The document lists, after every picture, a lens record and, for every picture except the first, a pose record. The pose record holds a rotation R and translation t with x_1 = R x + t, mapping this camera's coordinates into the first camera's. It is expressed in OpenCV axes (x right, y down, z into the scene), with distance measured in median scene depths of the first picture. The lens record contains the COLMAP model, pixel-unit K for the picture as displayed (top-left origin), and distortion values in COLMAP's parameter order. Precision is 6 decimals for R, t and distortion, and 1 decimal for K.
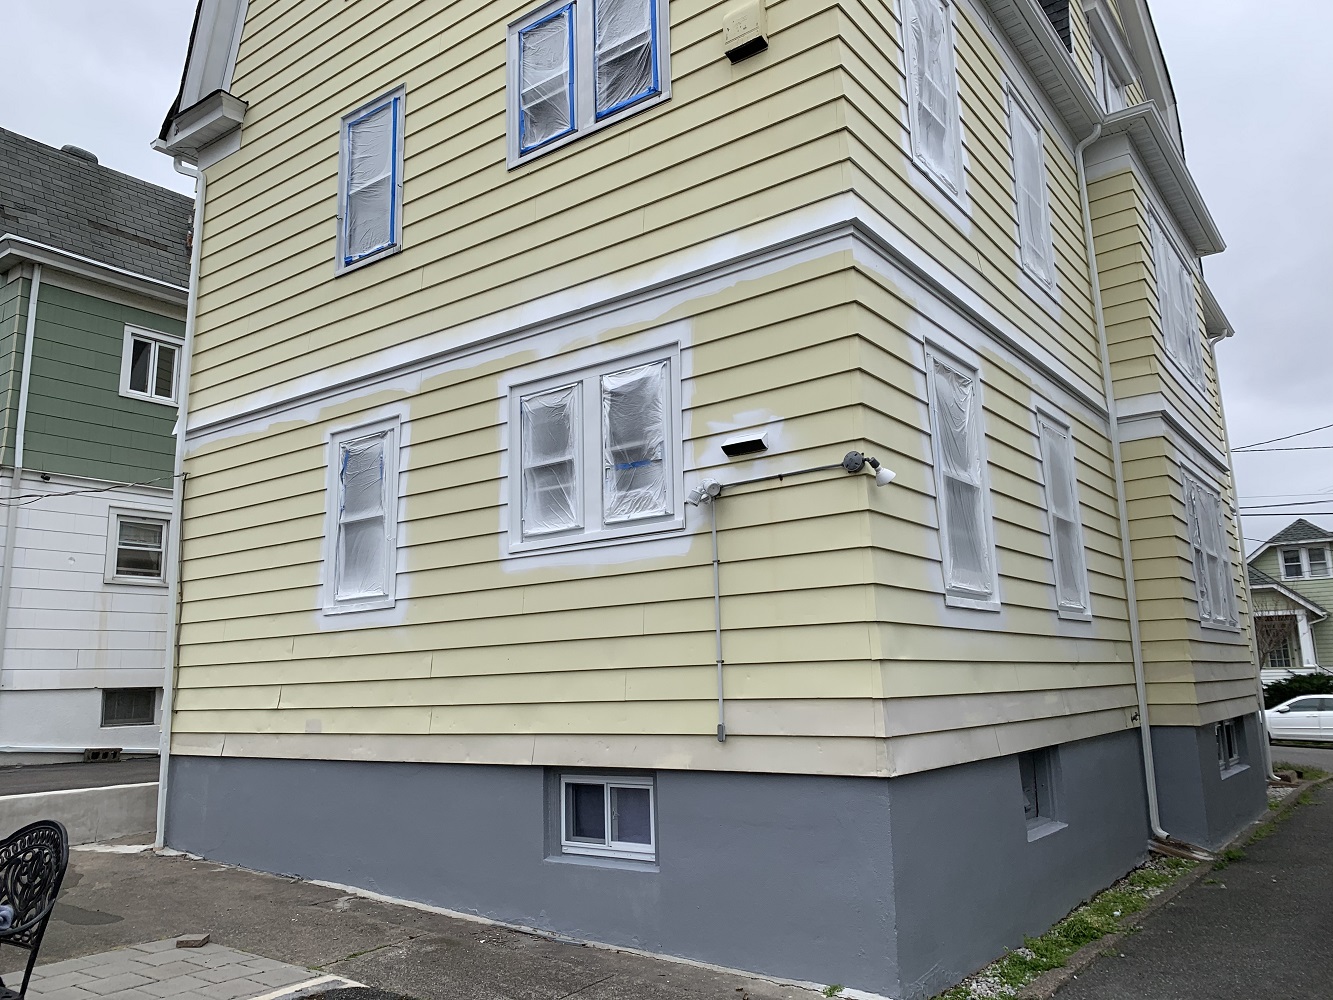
lens RADIAL K [[1009.7, 0, 662.1], [0, 1009.7, 498.4], [0, 0, 1]] dist [0.042717, -0.044065]
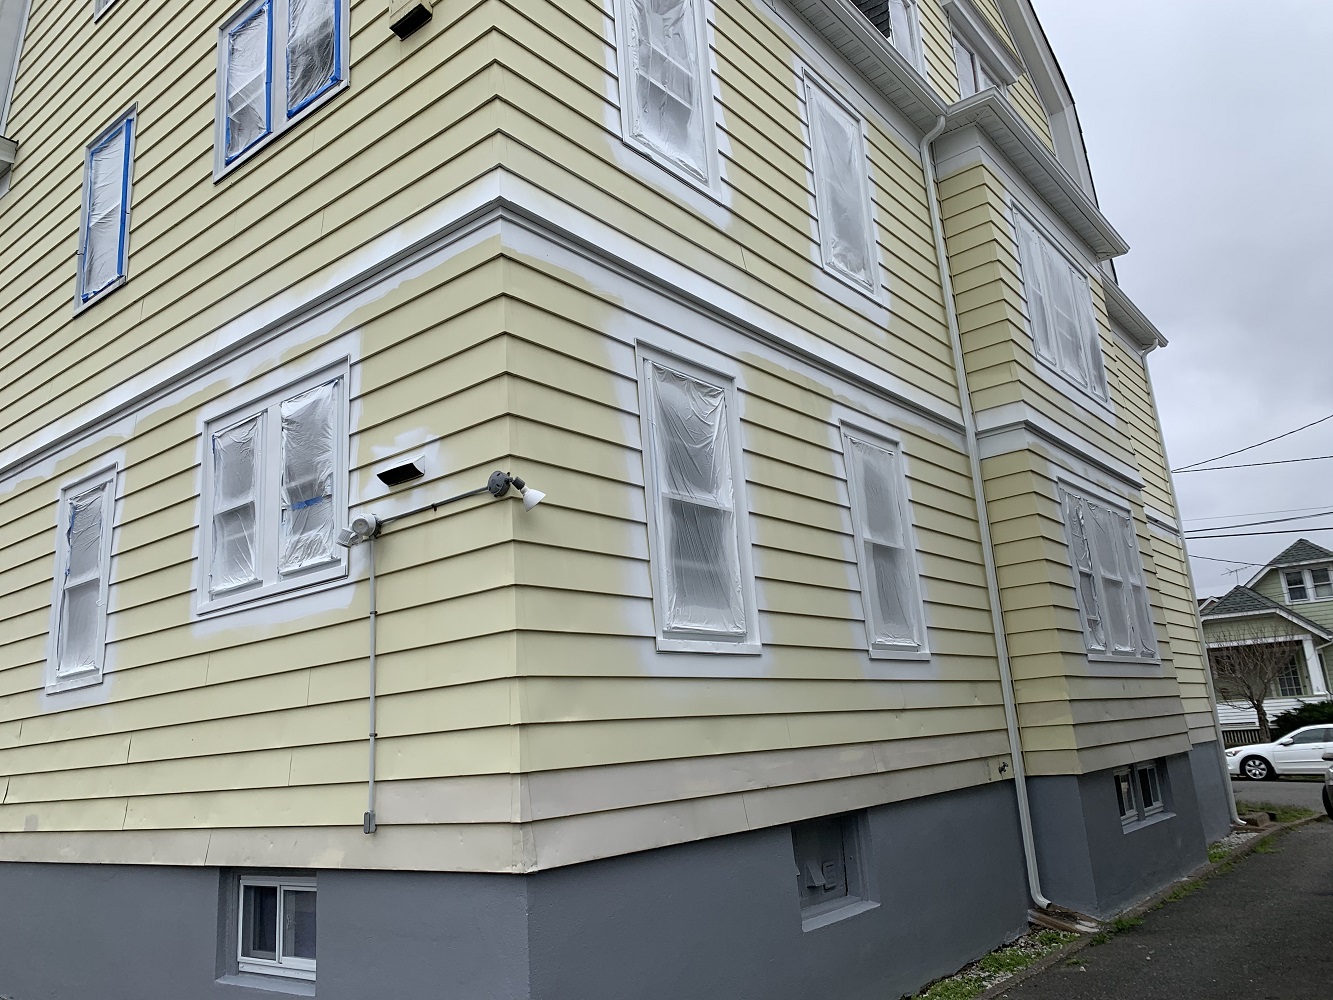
lens RADIAL K [[1009.7, 0, 673.8], [0, 1009.7, 497.9], [0, 0, 1]] dist [0.042717, -0.044065]
pose [[0.998598, -0.048860, -0.020378, 0.263244], [0.047723, 0.997455, -0.052972, 0.019553], [0.022915, 0.051925, 0.998388, 0.133051]]
